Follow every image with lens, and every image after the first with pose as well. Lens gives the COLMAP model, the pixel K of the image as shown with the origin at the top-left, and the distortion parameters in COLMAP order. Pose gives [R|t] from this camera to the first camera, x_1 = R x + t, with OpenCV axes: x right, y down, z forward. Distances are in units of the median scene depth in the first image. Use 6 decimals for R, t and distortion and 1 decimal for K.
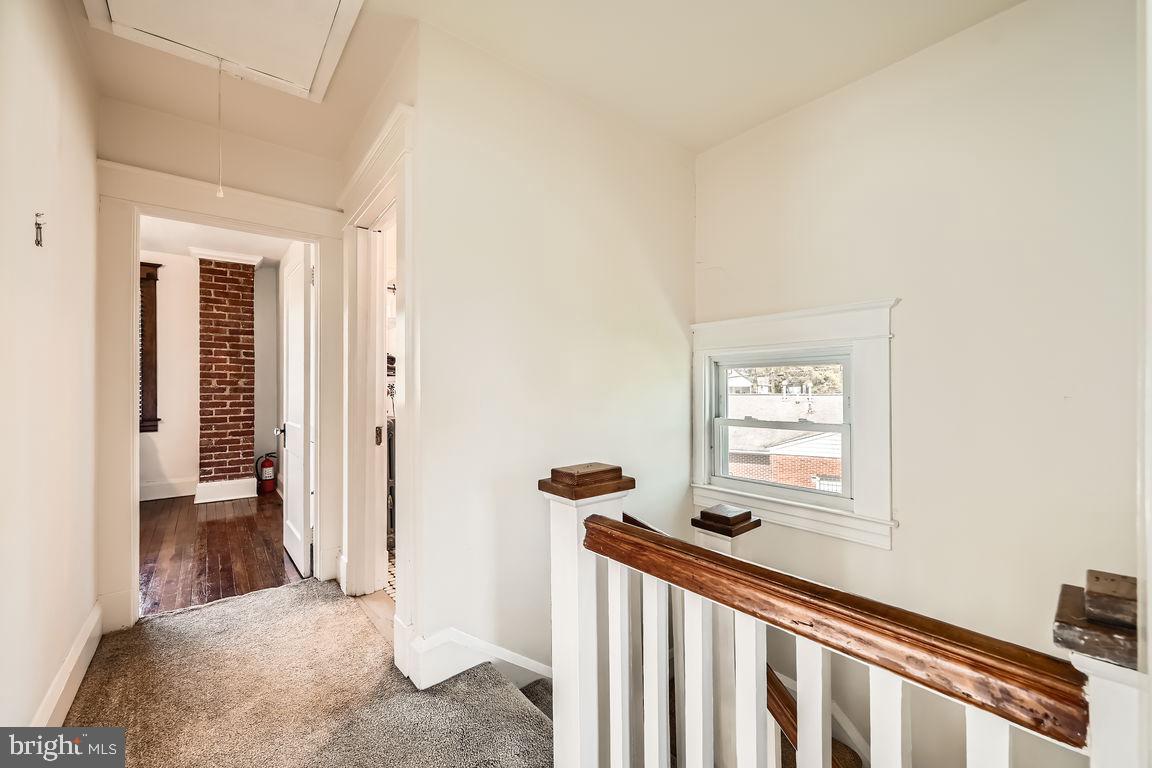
lens RADIAL K [[461.0, 0, 574.8], [0, 461.0, 386.2], [0, 0, 1]] dist [-0.002125, 0.000522]
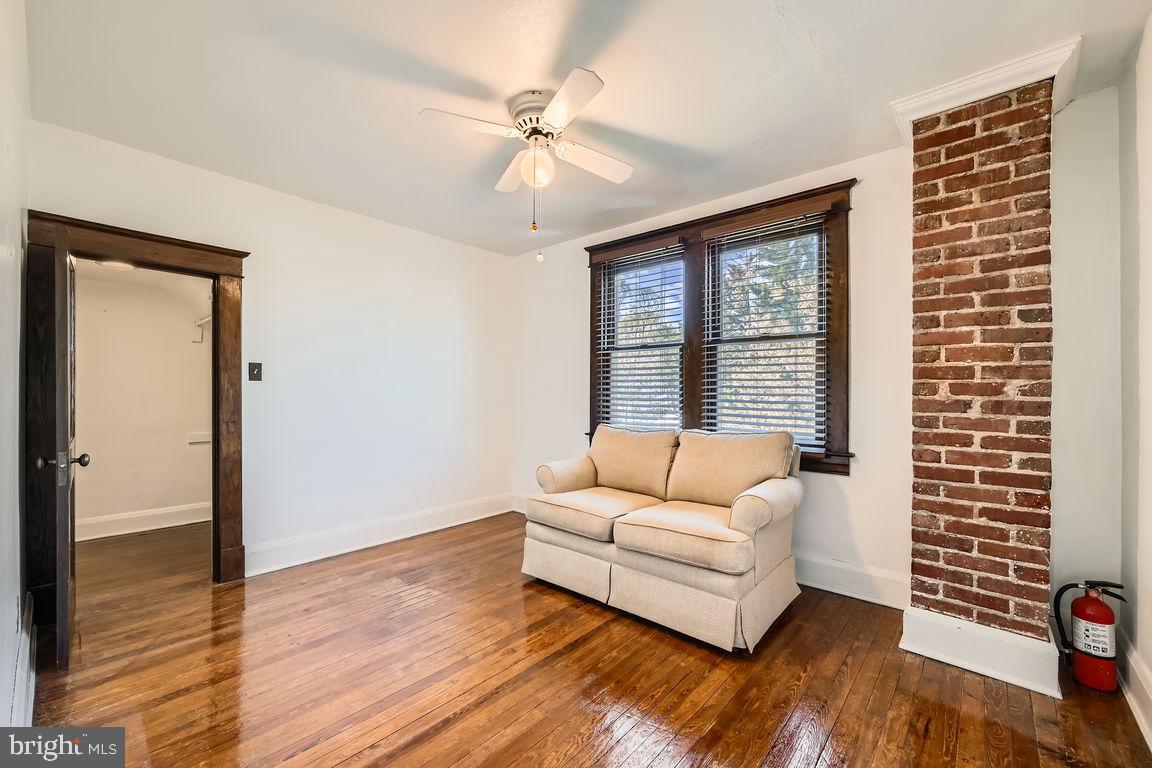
lens RADIAL K [[461.0, 0, 578.8], [0, 461.0, 389.3], [0, 0, 1]] dist [-0.002125, 0.000522]
pose [[0.152583, 0.000752, -0.988290, -0.395571], [-0.003757, 0.999993, 0.000181, -0.006164], [0.988283, 0.003686, 0.152585, 0.579137]]
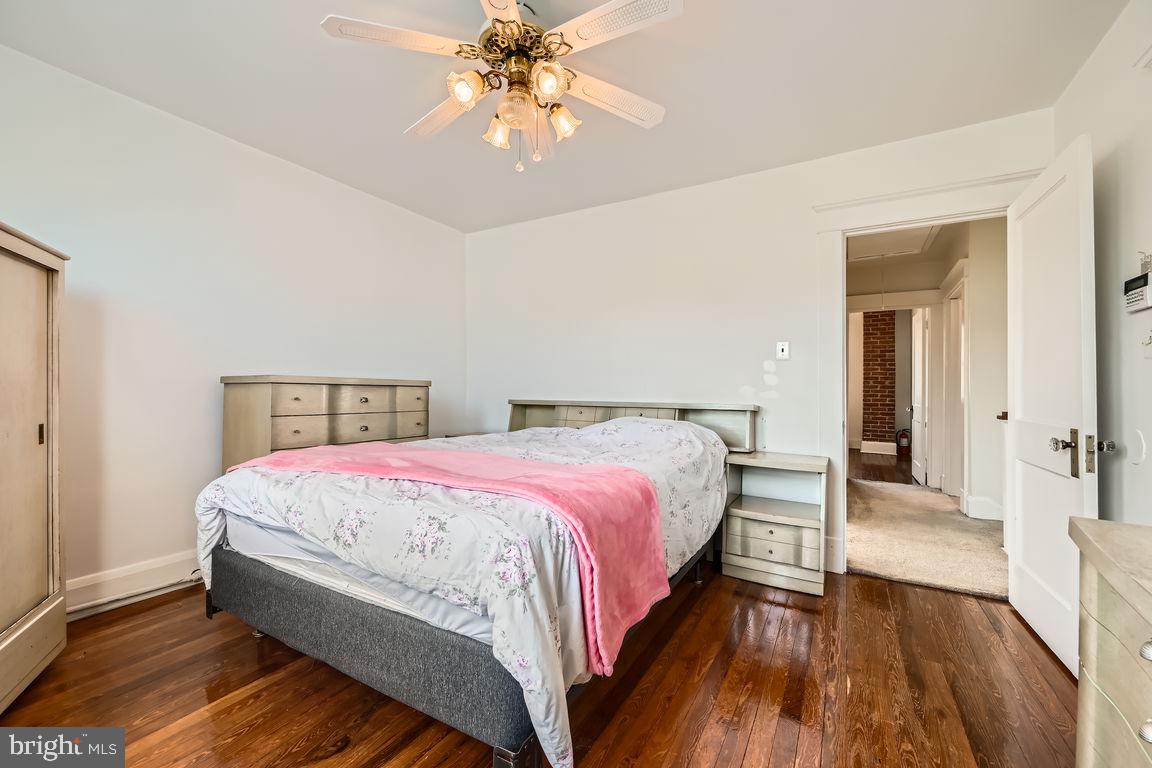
lens RADIAL K [[461.0, 0, 568.8], [0, 461.0, 380.4], [0, 0, 1]] dist [-0.002125, 0.000522]
pose [[0.341177, -0.004991, -0.939986, 0.413413], [-0.008480, 0.999929, -0.008387, 0.008184], [0.939961, 0.010832, 0.341111, -0.600854]]
